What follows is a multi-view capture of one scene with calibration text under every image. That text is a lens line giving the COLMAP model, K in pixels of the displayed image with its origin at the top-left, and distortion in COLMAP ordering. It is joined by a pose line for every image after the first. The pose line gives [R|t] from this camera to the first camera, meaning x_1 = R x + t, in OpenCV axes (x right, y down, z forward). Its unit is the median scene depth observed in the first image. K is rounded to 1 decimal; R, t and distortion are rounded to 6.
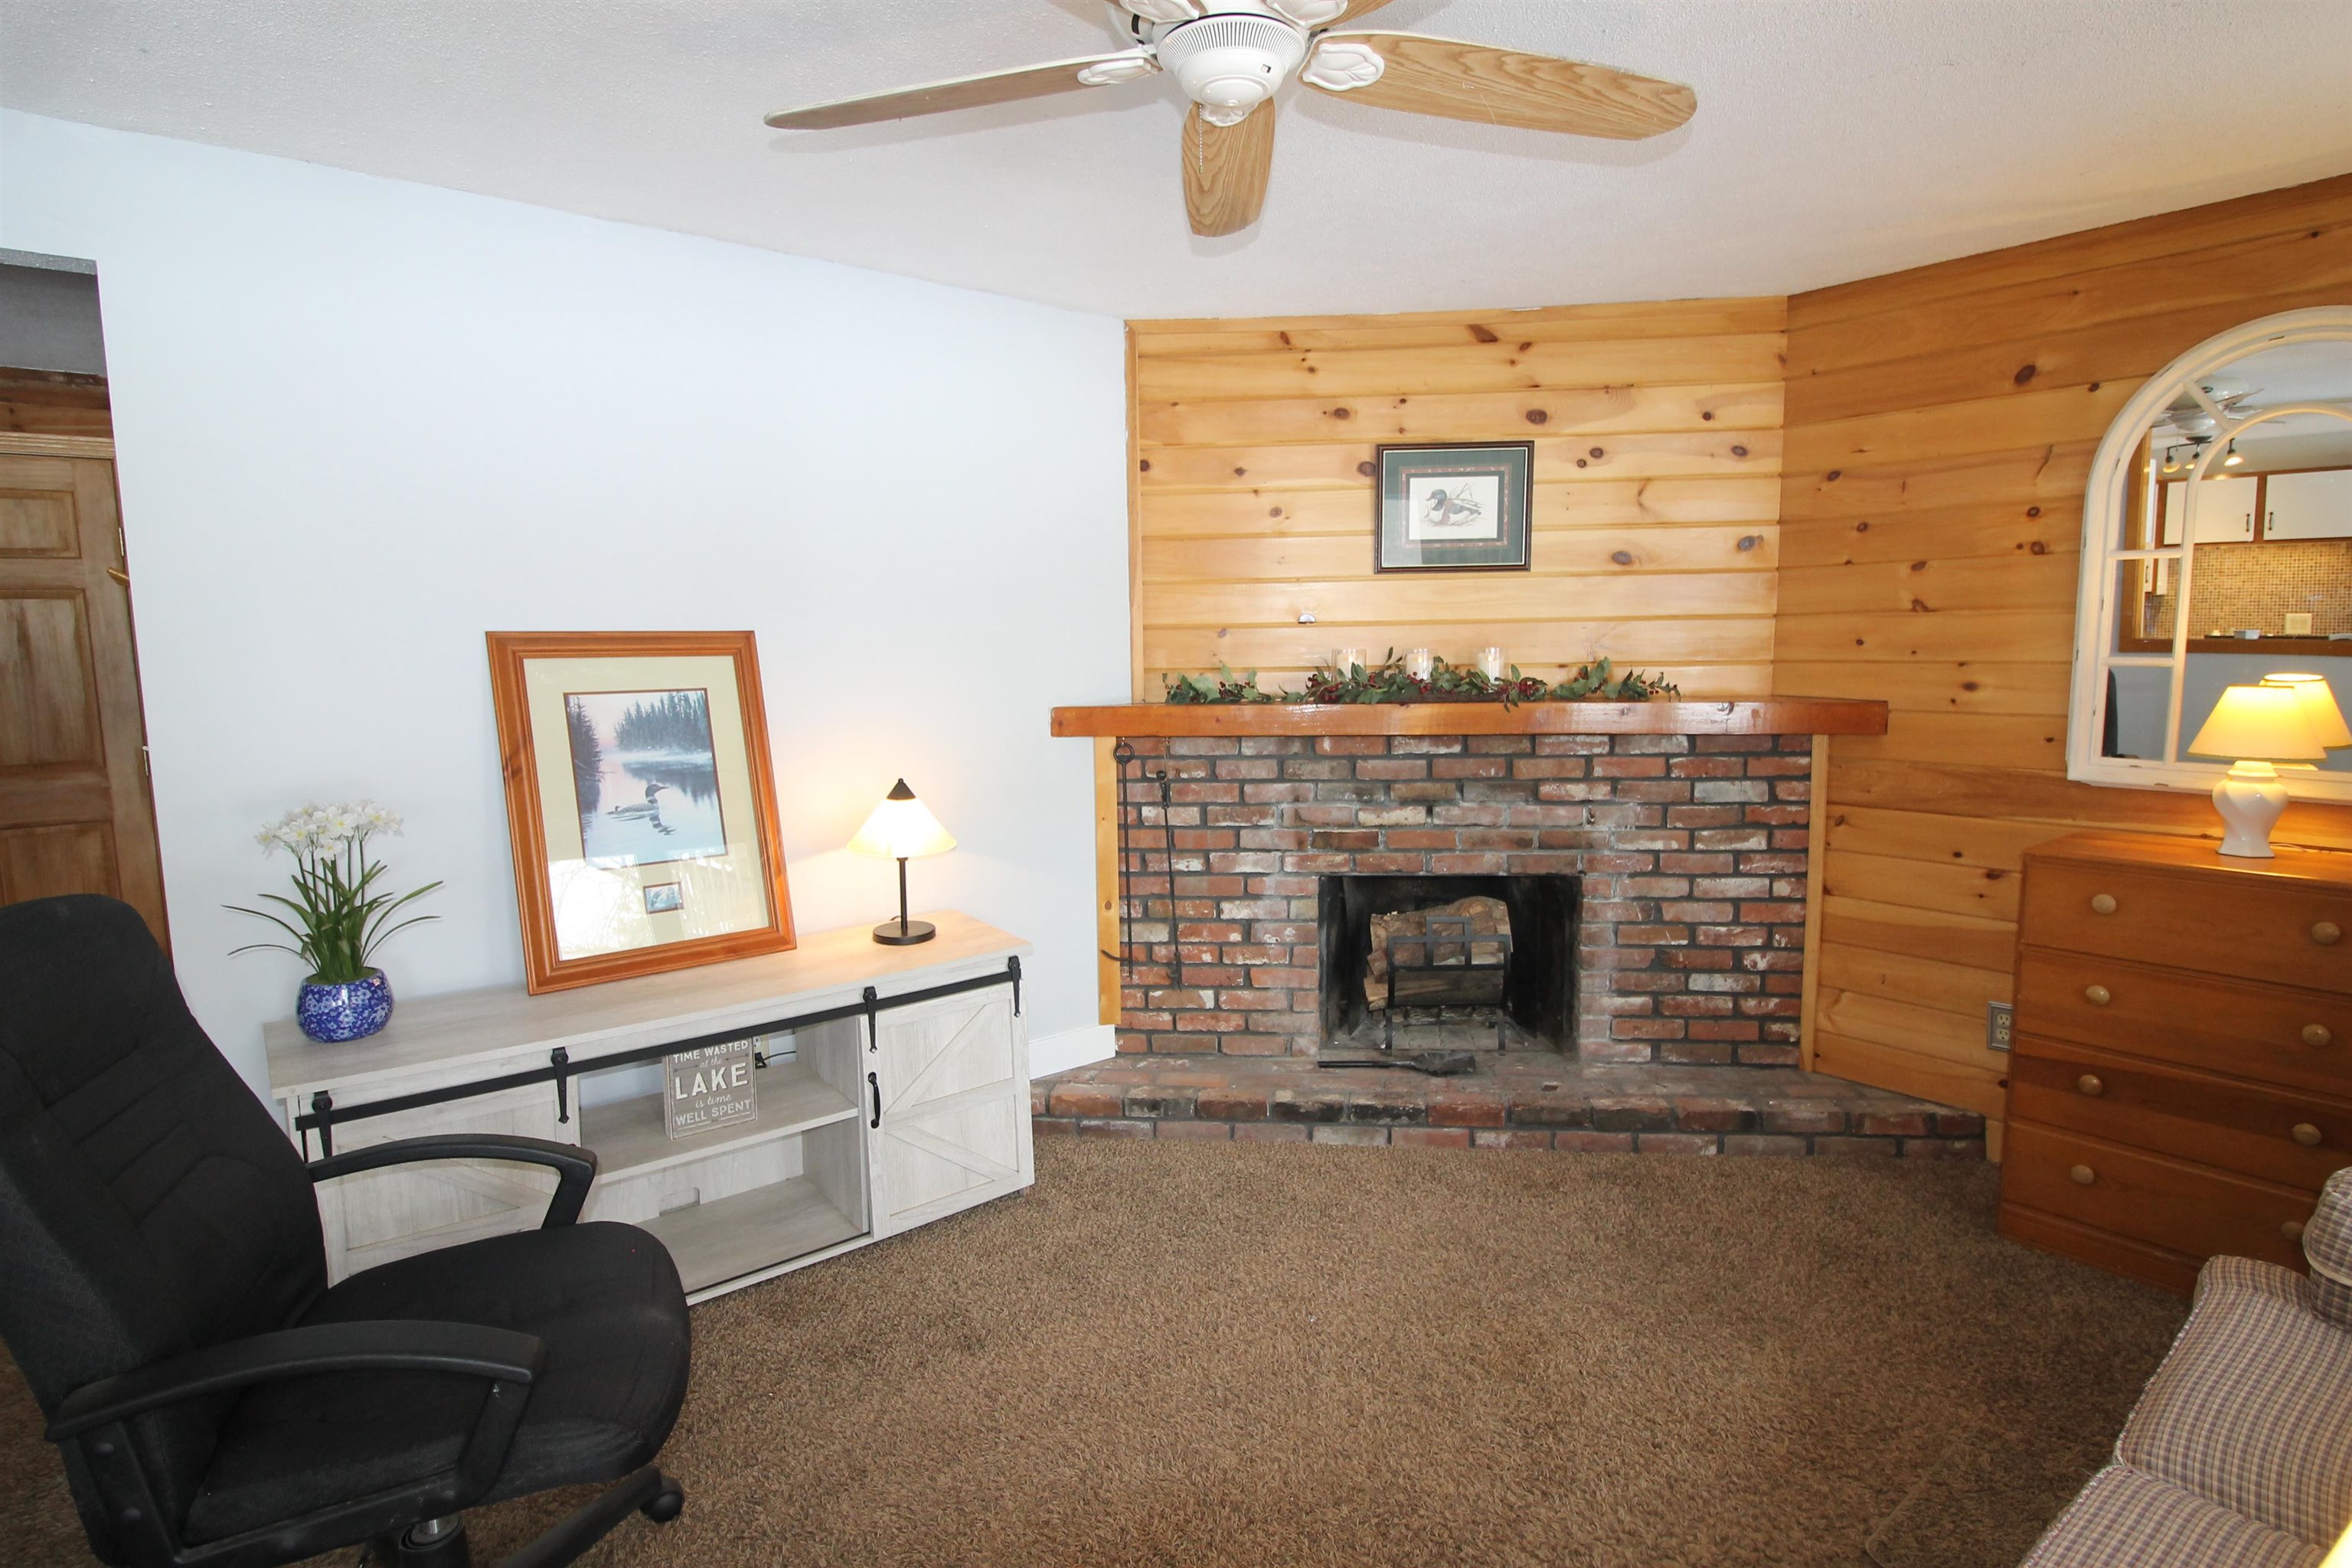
lens RADIAL K [[1205.4, 0, 1188.5], [0, 1205.4, 784.8], [0, 0, 1]] dist [0.003384, -0.012781]
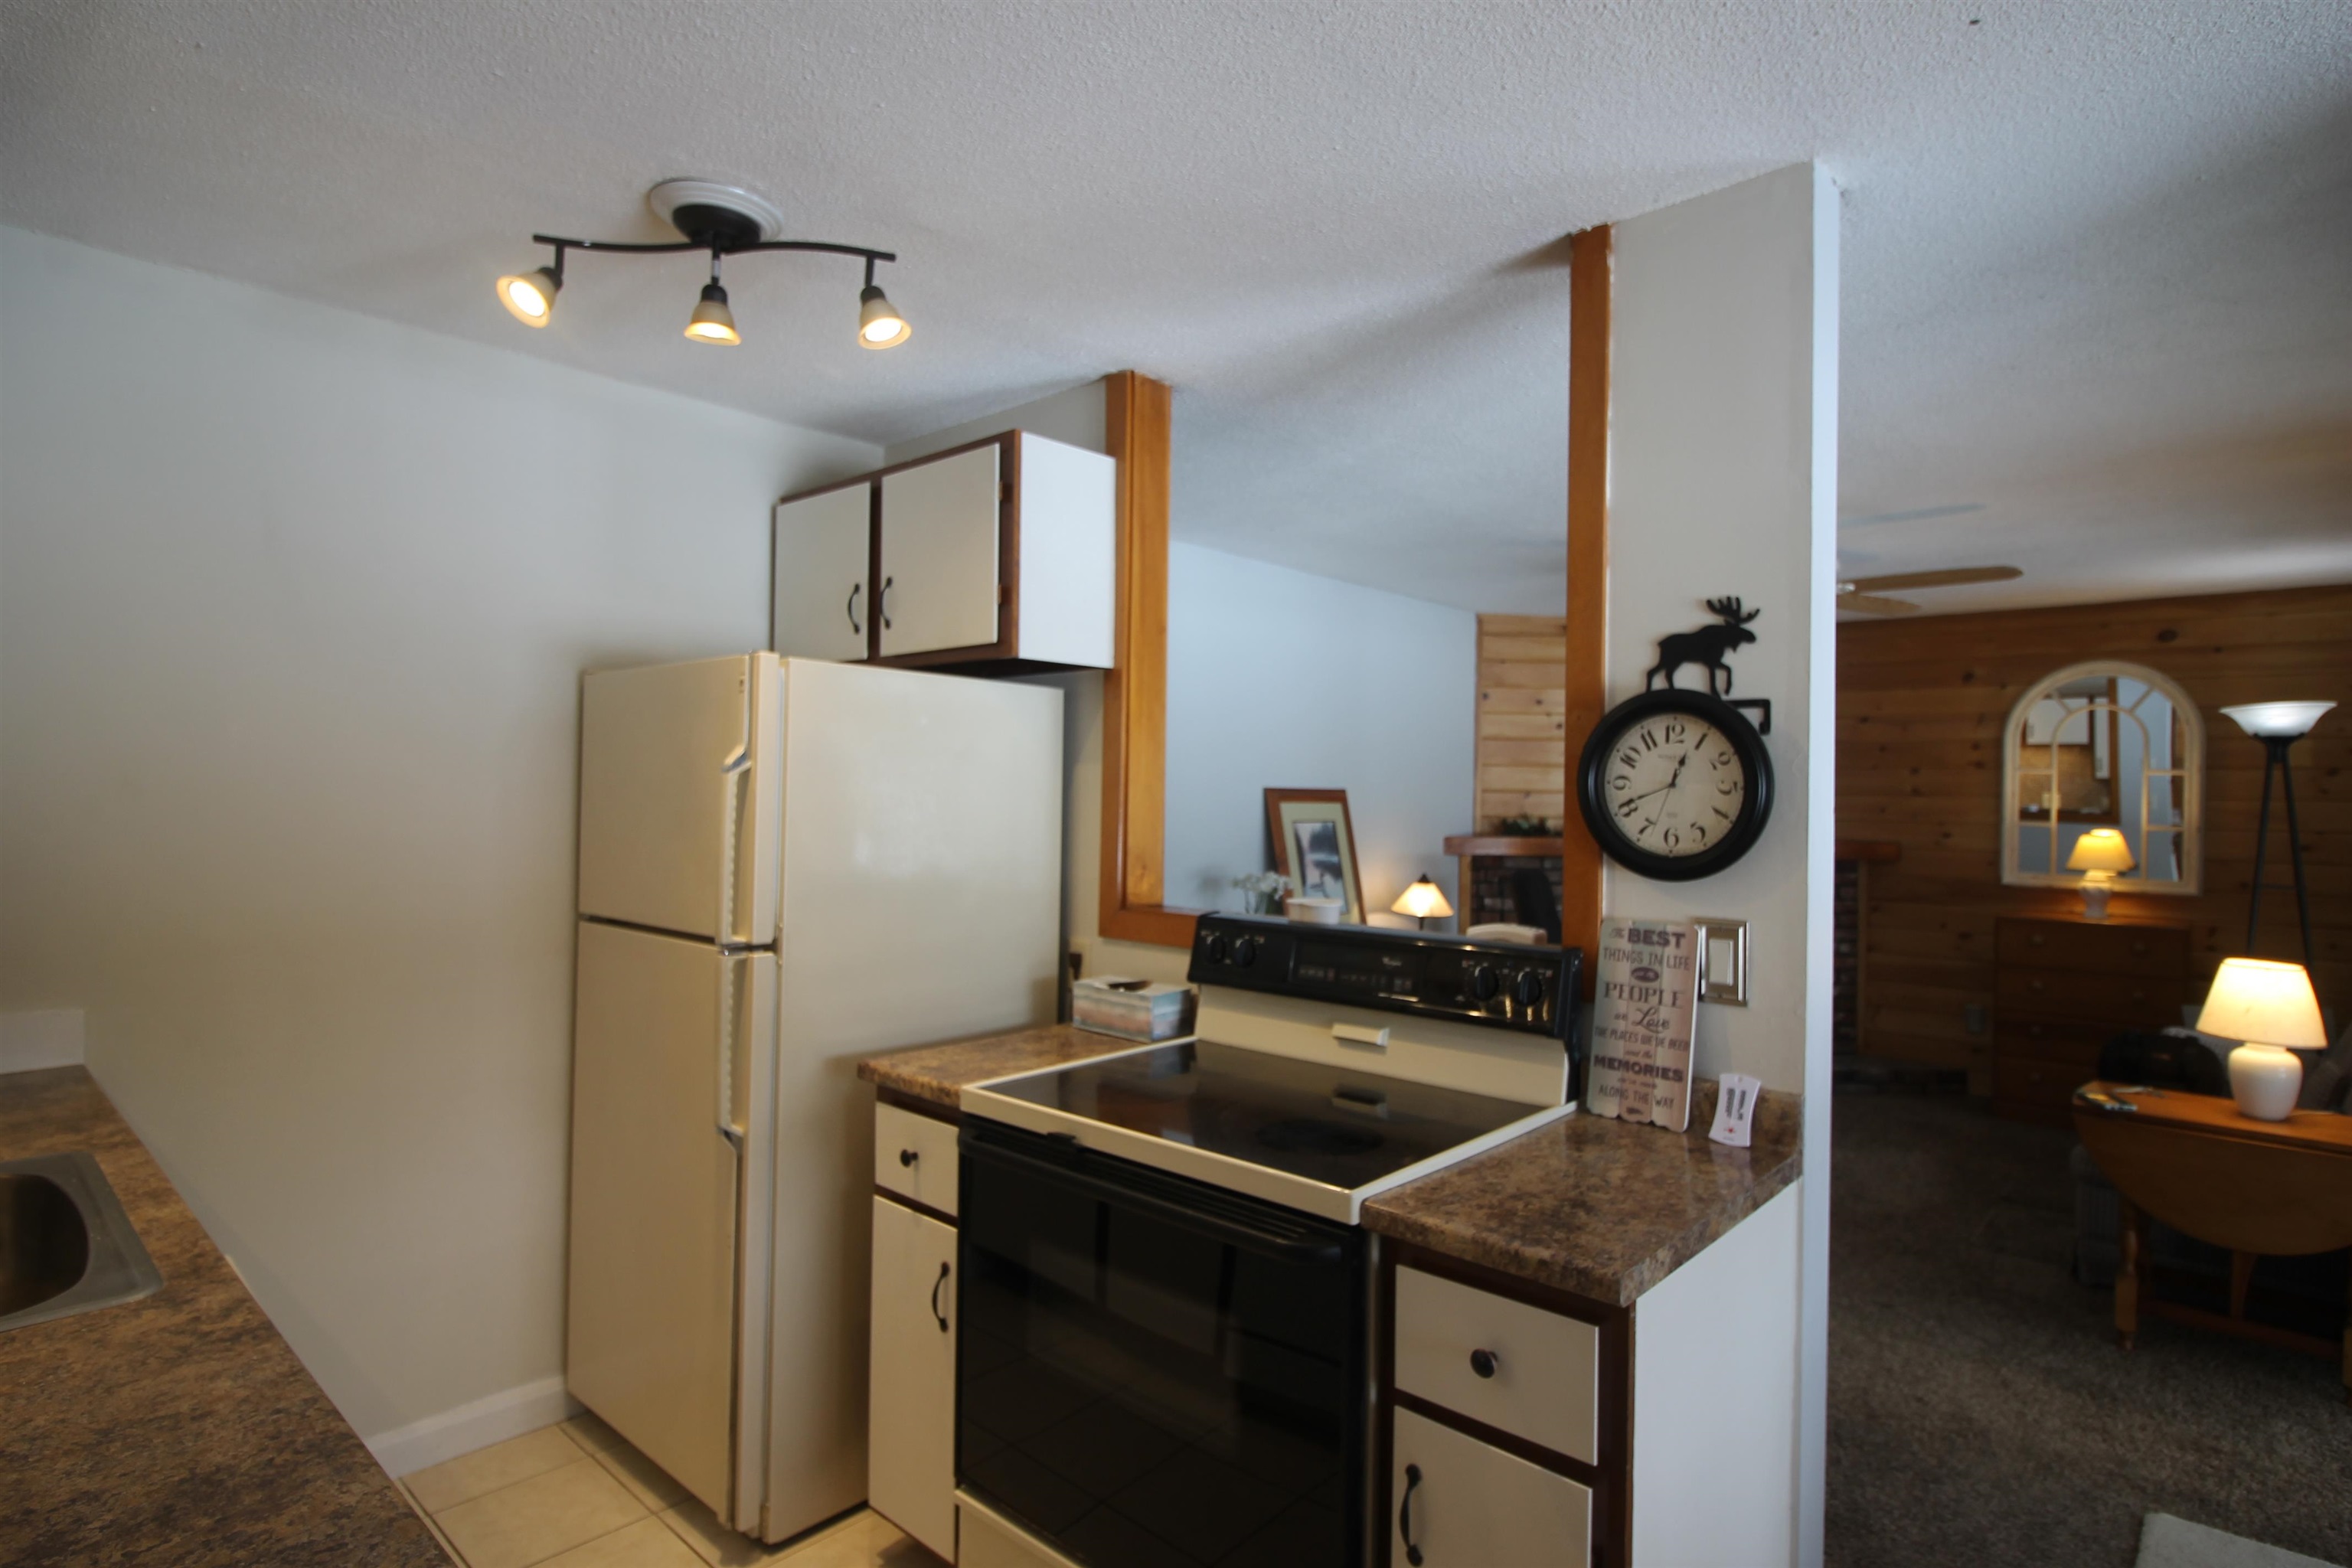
lens RADIAL K [[1205.4, 0, 1188.5], [0, 1205.4, 784.8], [0, 0, 1]] dist [0.003384, -0.012781]
pose [[0.988117, 0.027935, 0.151146, -0.717807], [-0.009151, 0.992294, -0.123571, 0.074551], [-0.153434, 0.120719, 0.980757, -0.599730]]
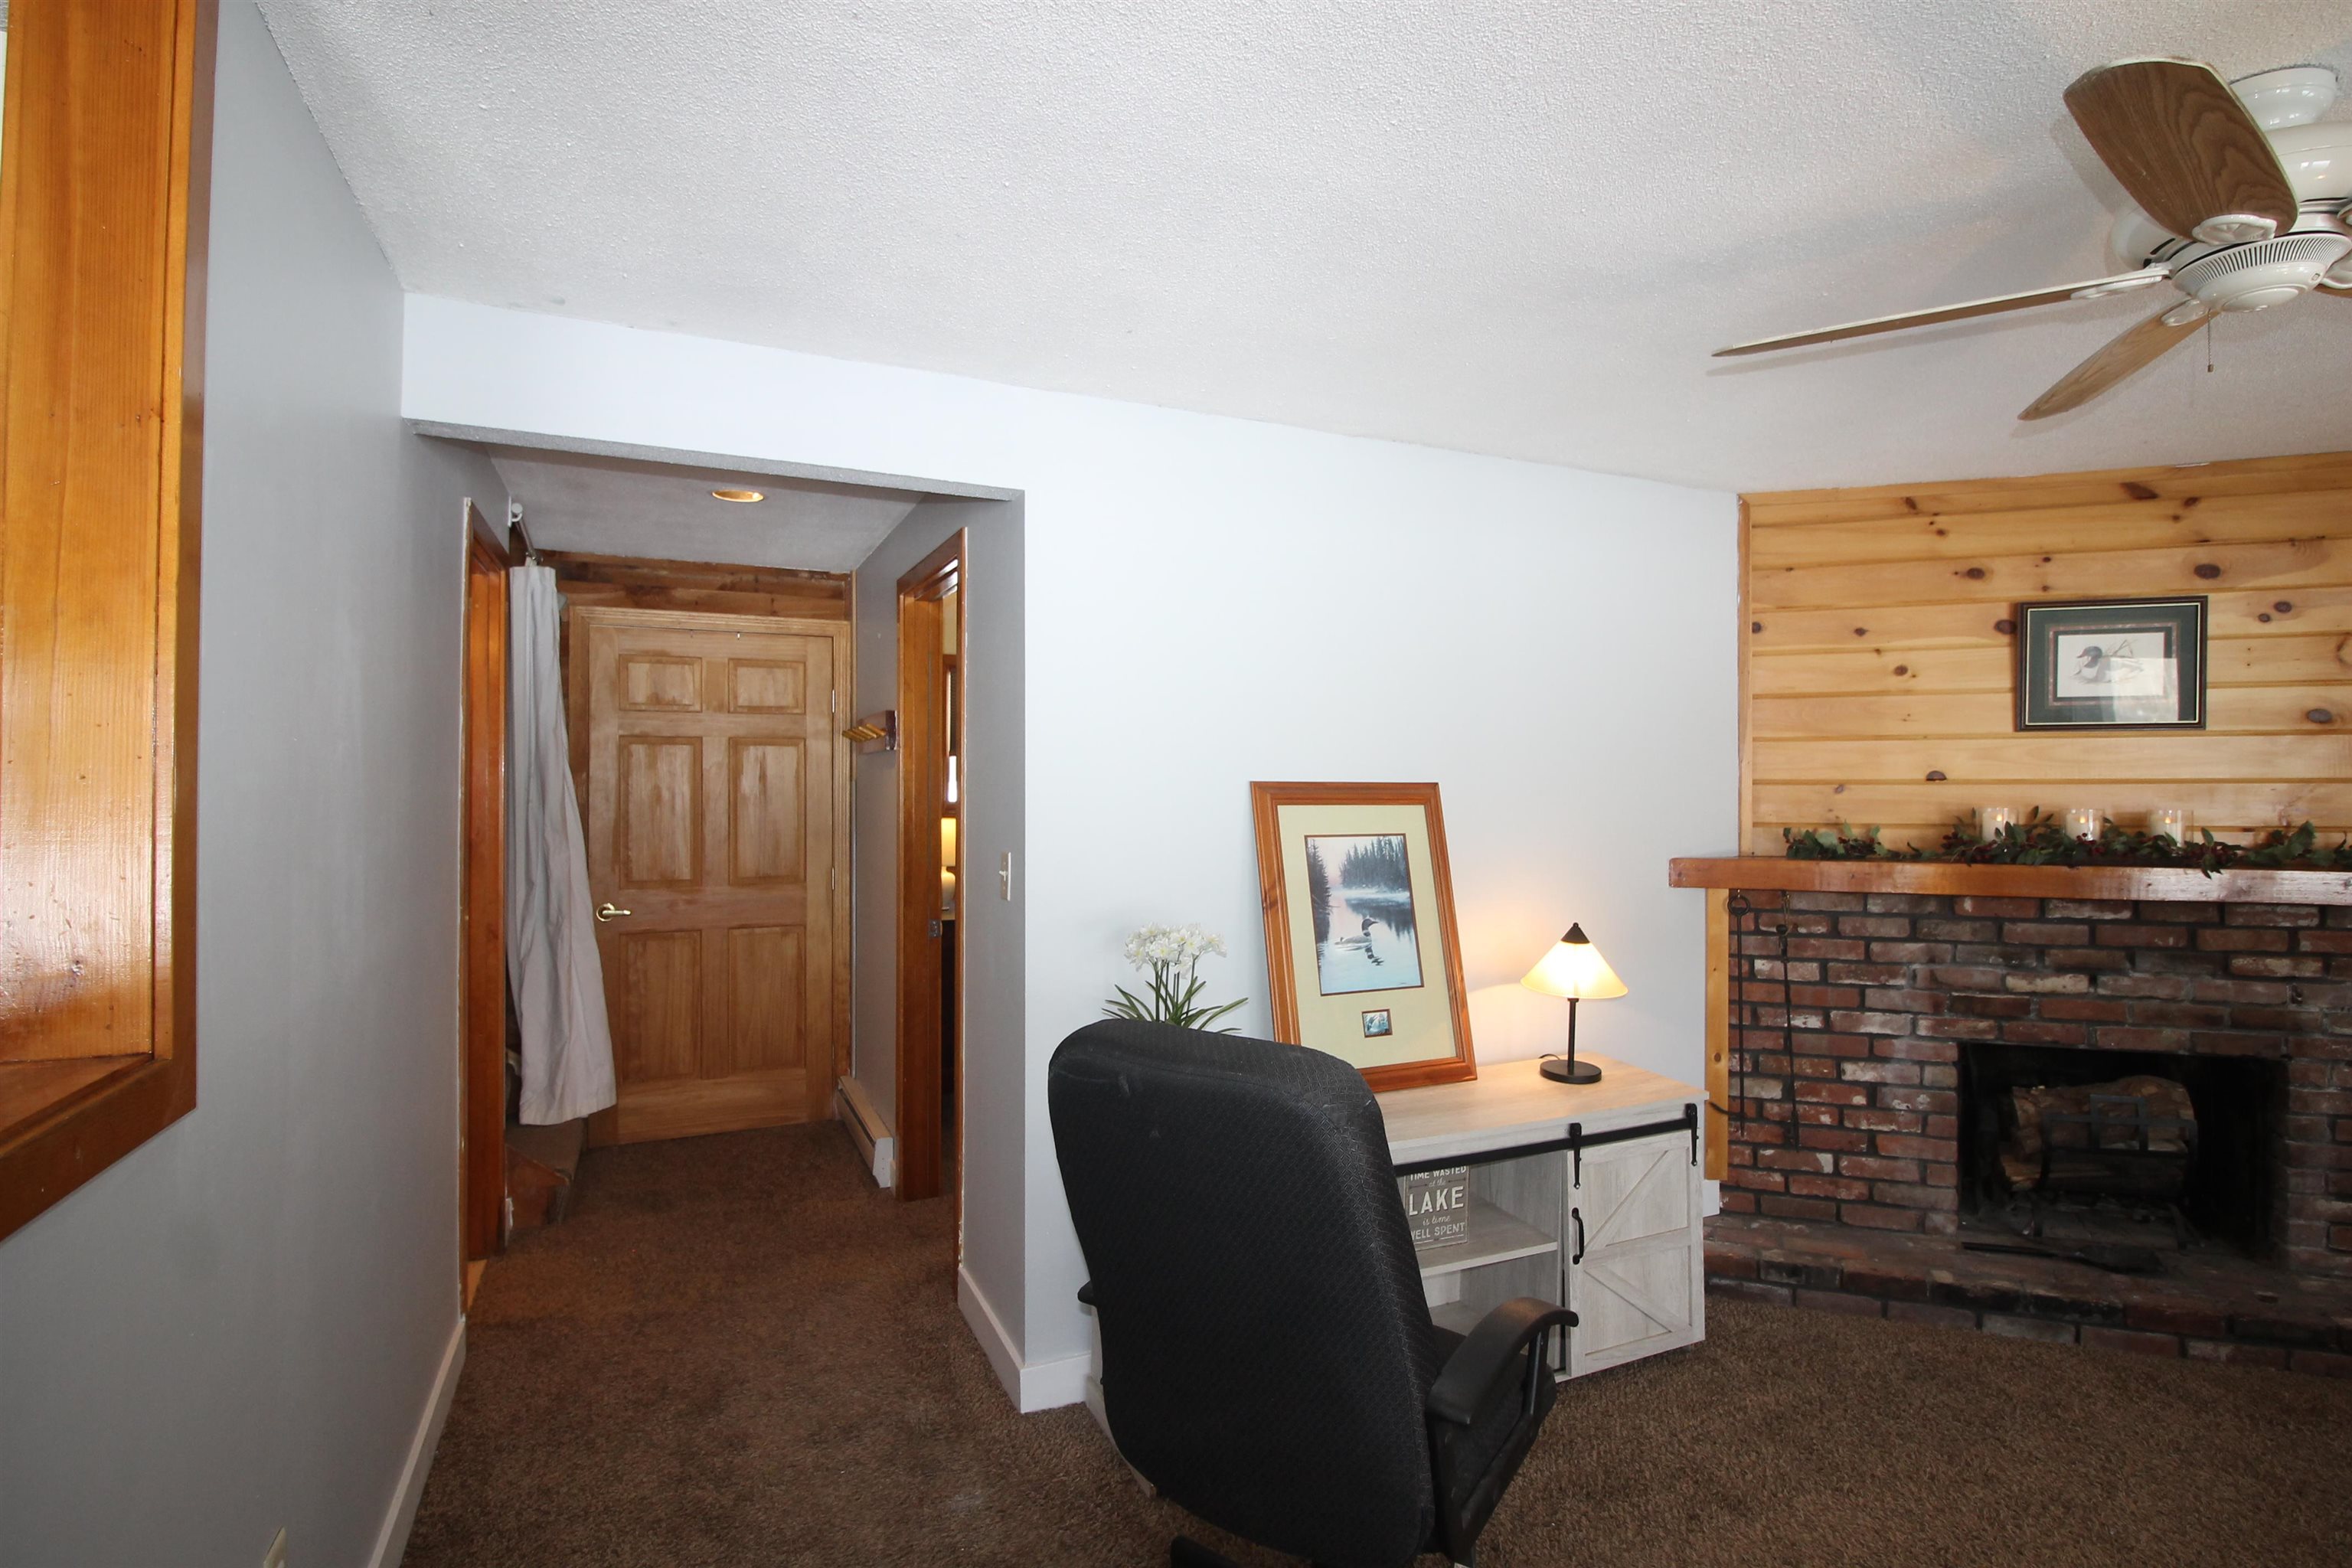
lens RADIAL K [[1160.1, 0, 1184.8], [0, 1160.1, 777.6], [0, 0, 1]] dist [0.000977, -0.013407]
pose [[0.965970, 0.013140, -0.258322, -0.258435], [-0.045038, 0.991997, -0.117957, 0.003177], [0.254704, 0.125577, 0.958831, -0.067983]]
